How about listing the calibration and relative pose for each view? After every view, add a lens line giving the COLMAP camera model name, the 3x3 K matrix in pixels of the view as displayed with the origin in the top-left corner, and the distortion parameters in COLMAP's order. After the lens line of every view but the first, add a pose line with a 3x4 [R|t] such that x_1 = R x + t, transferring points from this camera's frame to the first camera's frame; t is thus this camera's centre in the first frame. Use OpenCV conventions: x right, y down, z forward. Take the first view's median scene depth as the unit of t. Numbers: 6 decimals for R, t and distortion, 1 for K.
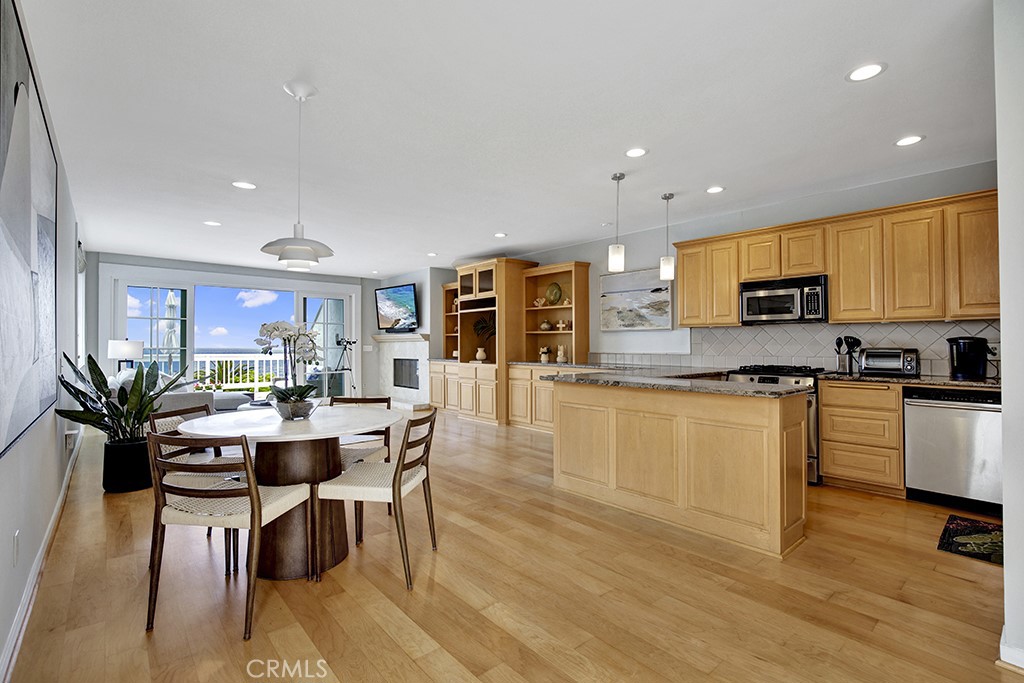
lens RADIAL K [[485.0, 0, 520.1], [0, 485.0, 347.8], [0, 0, 1]] dist [-0.032901, 0.000639]
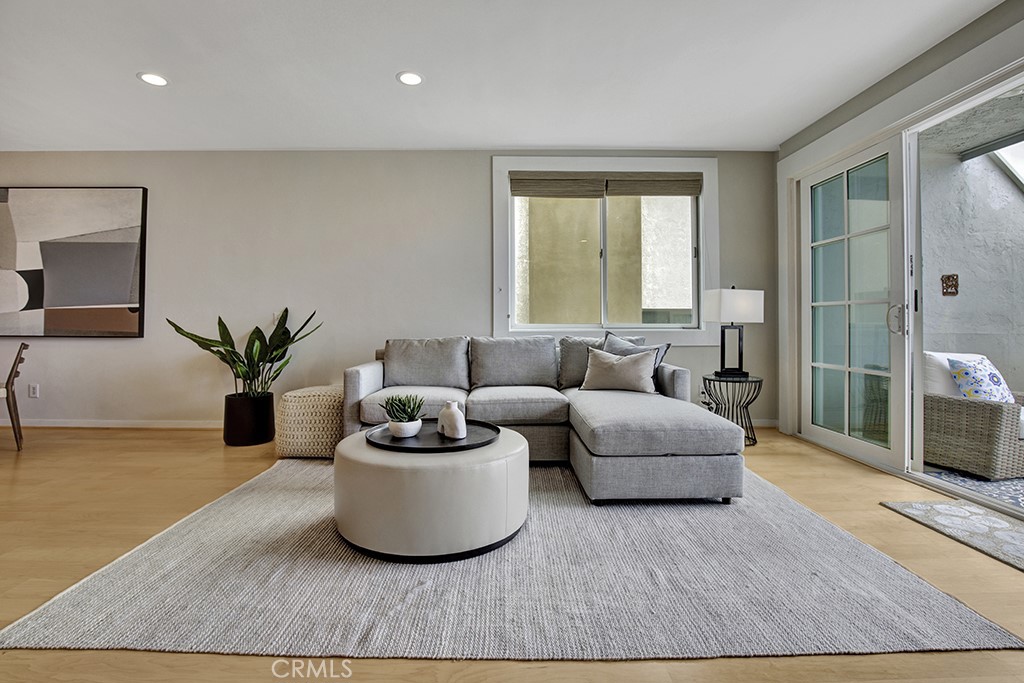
lens RADIAL K [[466.5, 0, 509.7], [0, 466.5, 321.0], [0, 0, 1]] dist [-0.013867, 0.000219]
pose [[-0.652447, -0.005090, -0.757818, -0.247556], [-0.003315, 0.999987, -0.003862, 0.024189], [0.757827, -0.000008, -0.652455, 1.200070]]
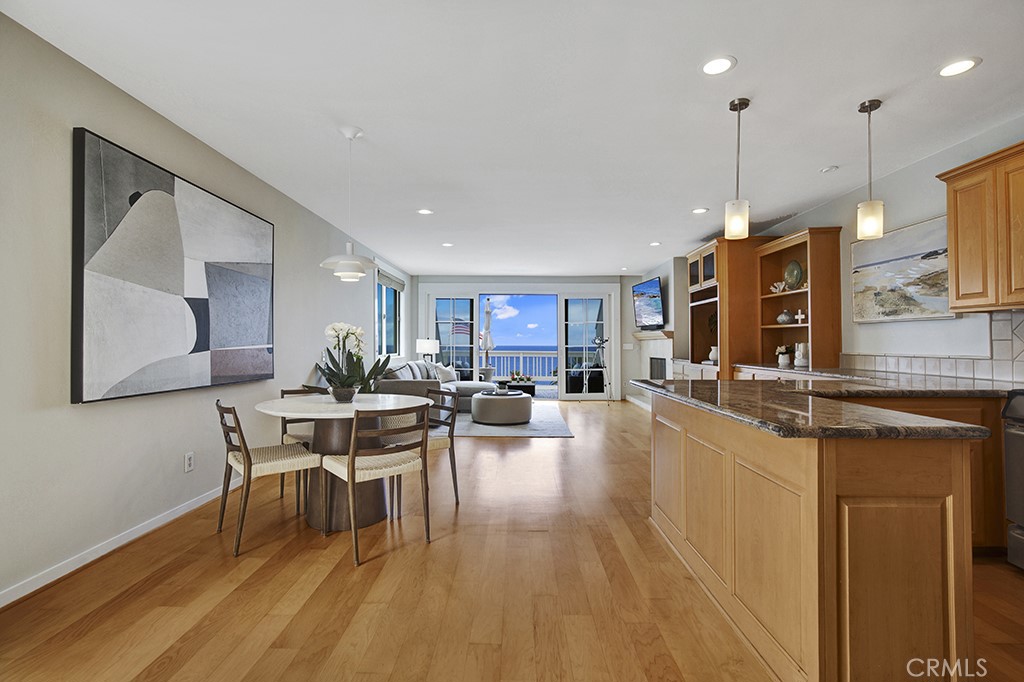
lens RADIAL K [[485.5, 0, 496.9], [0, 485.5, 346.9], [0, 0, 1]] dist [-0.026822, 0.000899]
pose [[0.724286, 0.005284, -0.689480, 0.262012], [-0.004959, 0.999985, 0.002454, 0.000969], [0.689482, 0.001642, 0.724301, 0.147193]]
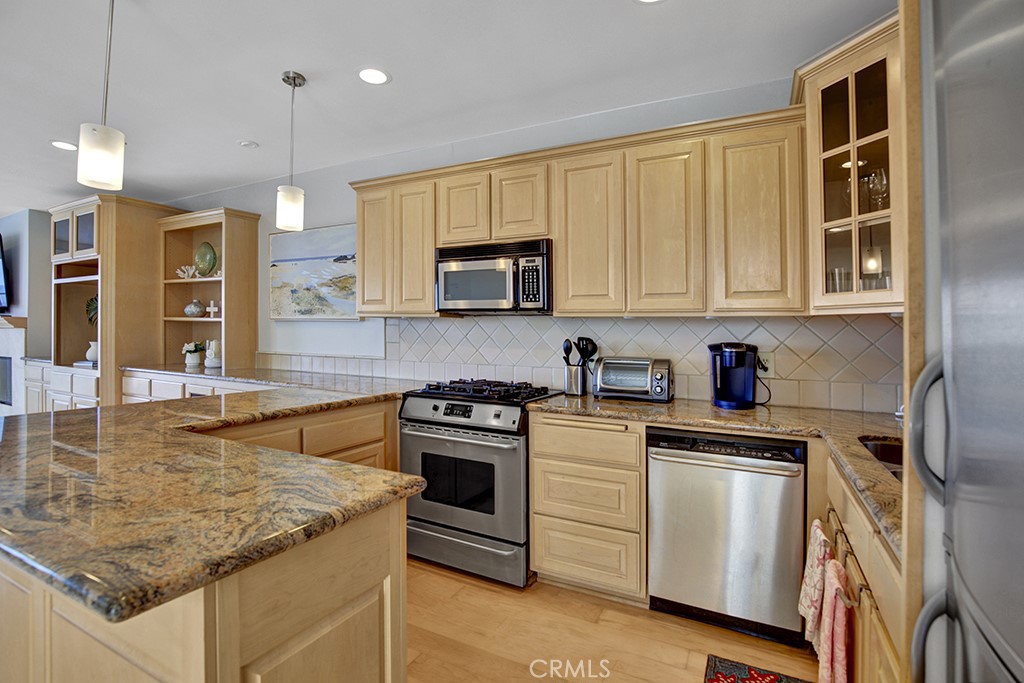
lens RADIAL K [[475.9, 0, 531.7], [0, 475.9, 331.8], [0, 0, 1]] dist [-0.021713, 0.000093]
pose [[0.926855, 0.015587, 0.375096, 0.246822], [-0.012726, 0.999868, -0.010103, -0.015781], [-0.375204, 0.004590, 0.926931, 0.275798]]
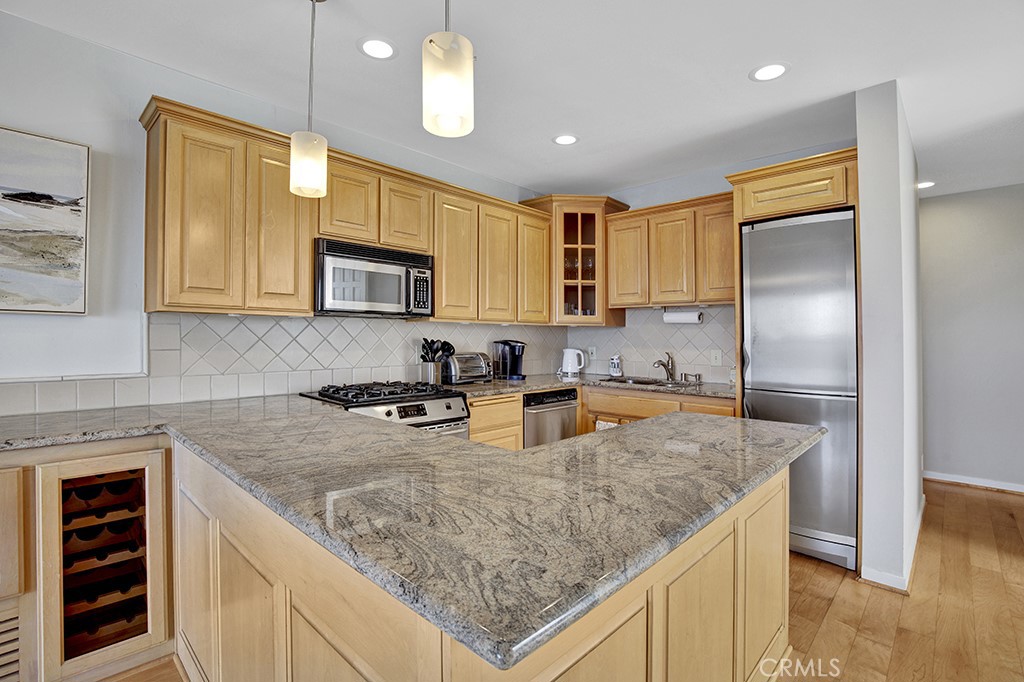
lens RADIAL K [[464.3, 0, 514.2], [0, 464.3, 330.0], [0, 0, 1]] dist [-0.028994, 0.000447]
pose [[-0.077962, 0.015156, 0.996841, -0.054212], [-0.001196, 0.999882, -0.015296, -0.017403], [-0.996956, -0.002385, -0.077935, 0.594009]]
